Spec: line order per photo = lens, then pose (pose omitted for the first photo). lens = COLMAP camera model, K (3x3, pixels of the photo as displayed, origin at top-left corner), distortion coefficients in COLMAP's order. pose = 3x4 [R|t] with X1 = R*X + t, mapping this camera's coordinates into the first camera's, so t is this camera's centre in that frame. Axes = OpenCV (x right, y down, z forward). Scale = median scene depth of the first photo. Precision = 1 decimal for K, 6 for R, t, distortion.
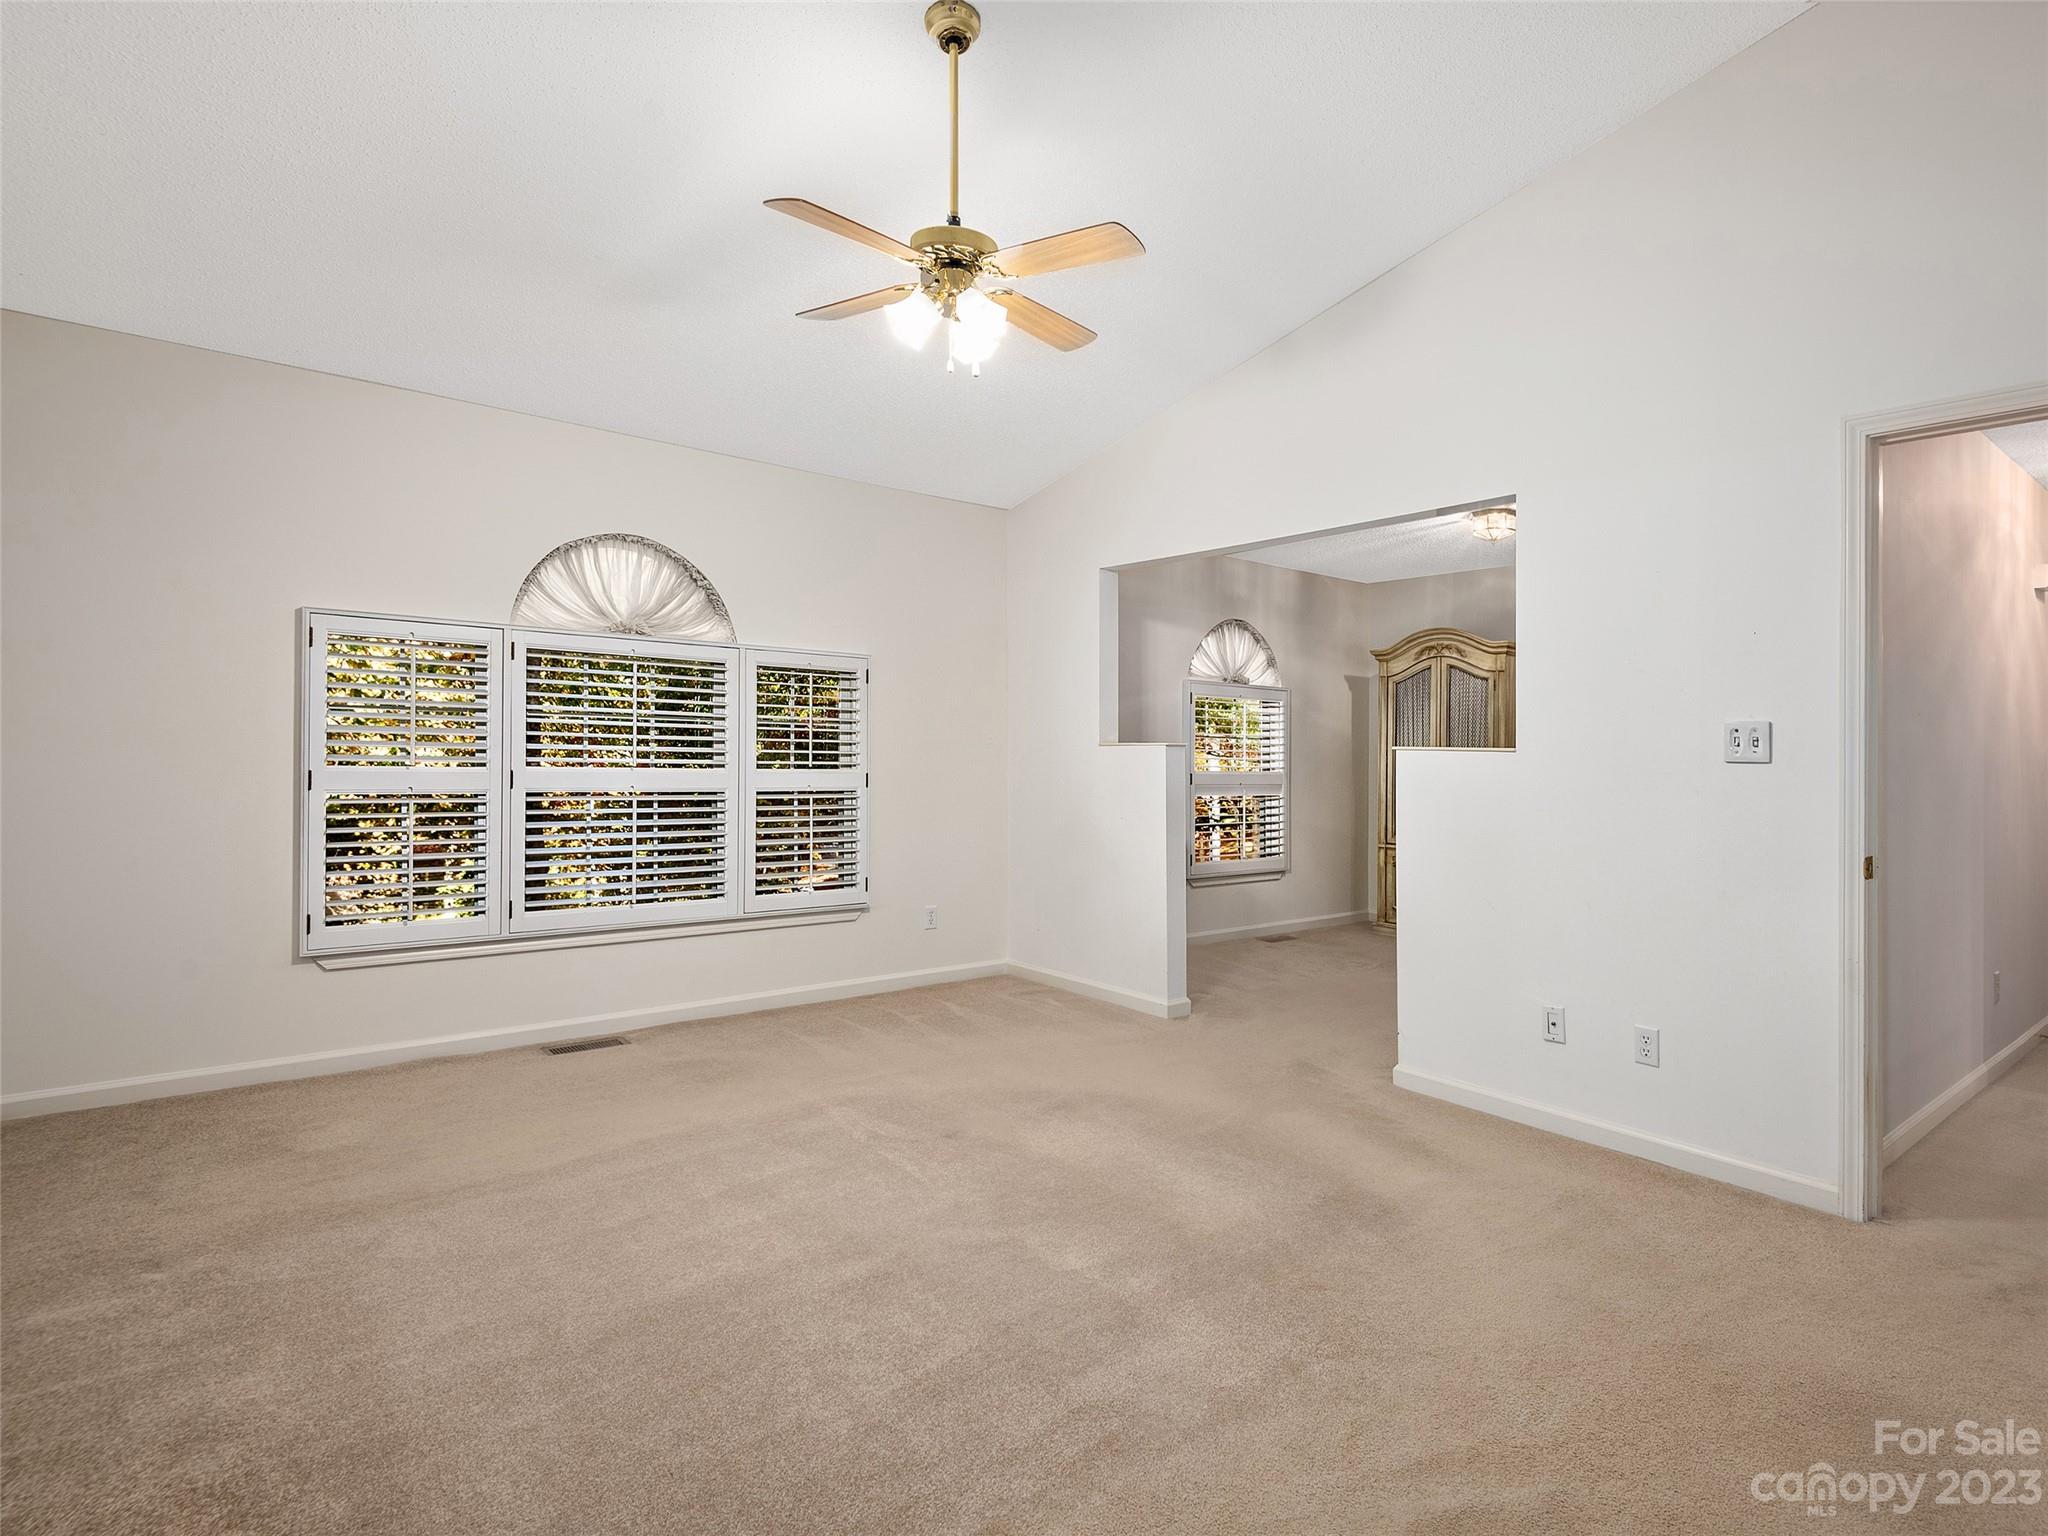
lens RADIAL K [[1072.7, 0, 1026.8], [0, 1072.7, 758.2], [0, 0, 1]] dist [0.020029, -0.001302]
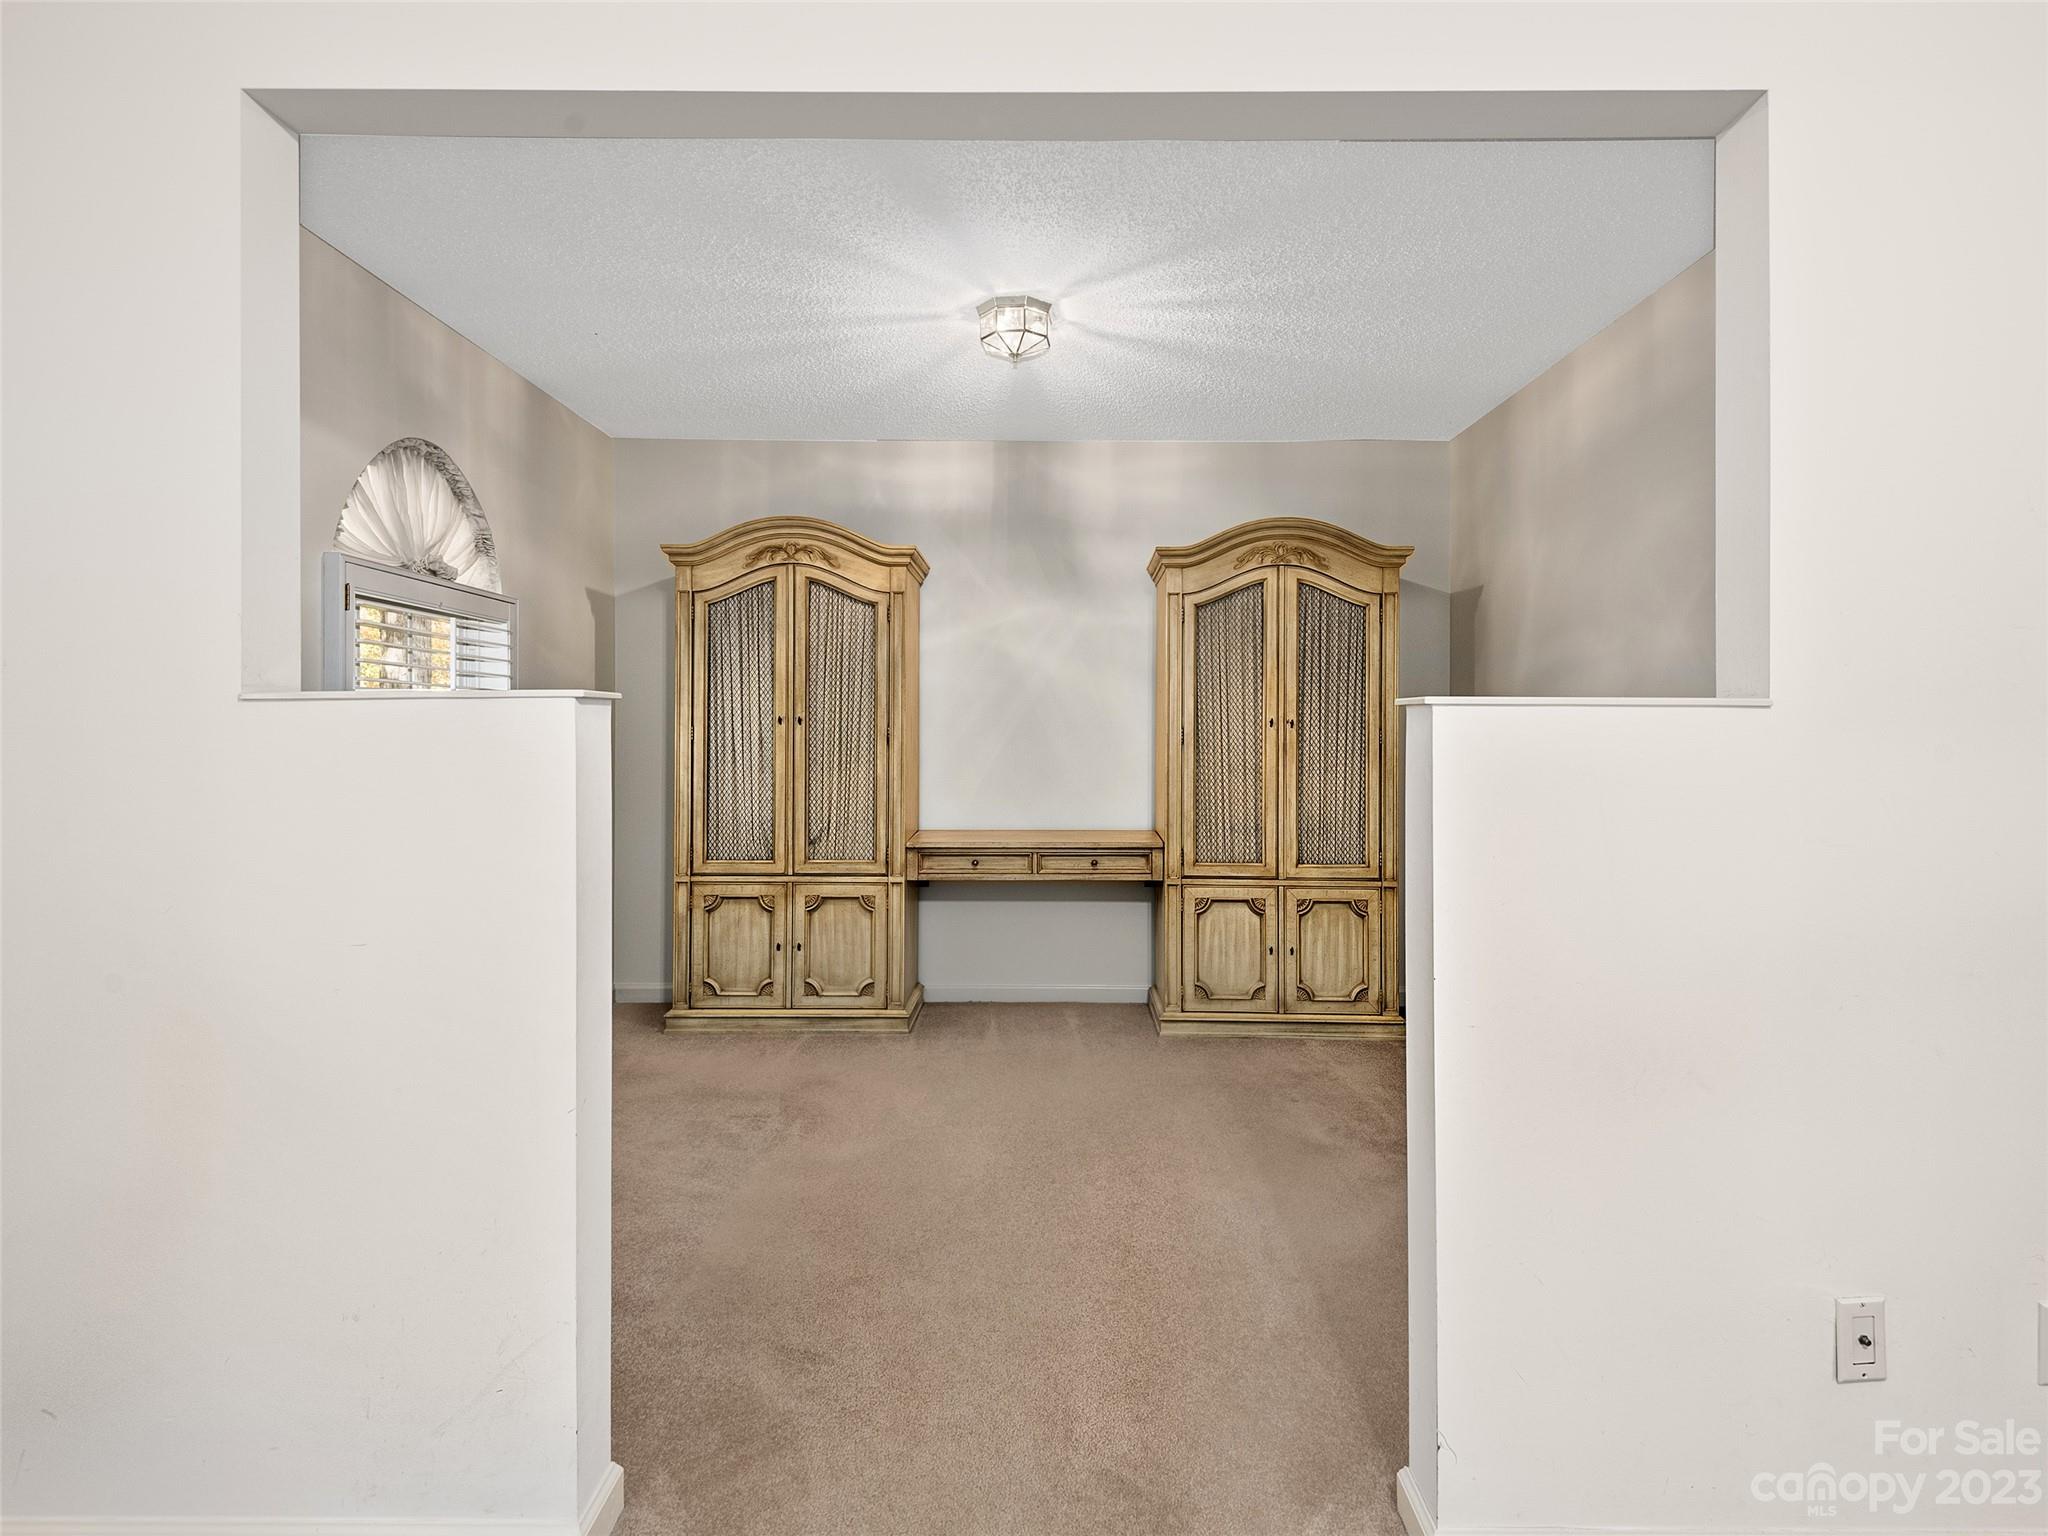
lens RADIAL K [[1072.7, 0, 967.6], [0, 1072.7, 725.7], [0, 0, 1]] dist [0.020029, -0.001302]
pose [[0.602947, -0.007869, 0.797743, -0.044286], [0.009387, 0.999952, 0.002768, -0.002648], [-0.797726, 0.005819, 0.602991, 0.525147]]
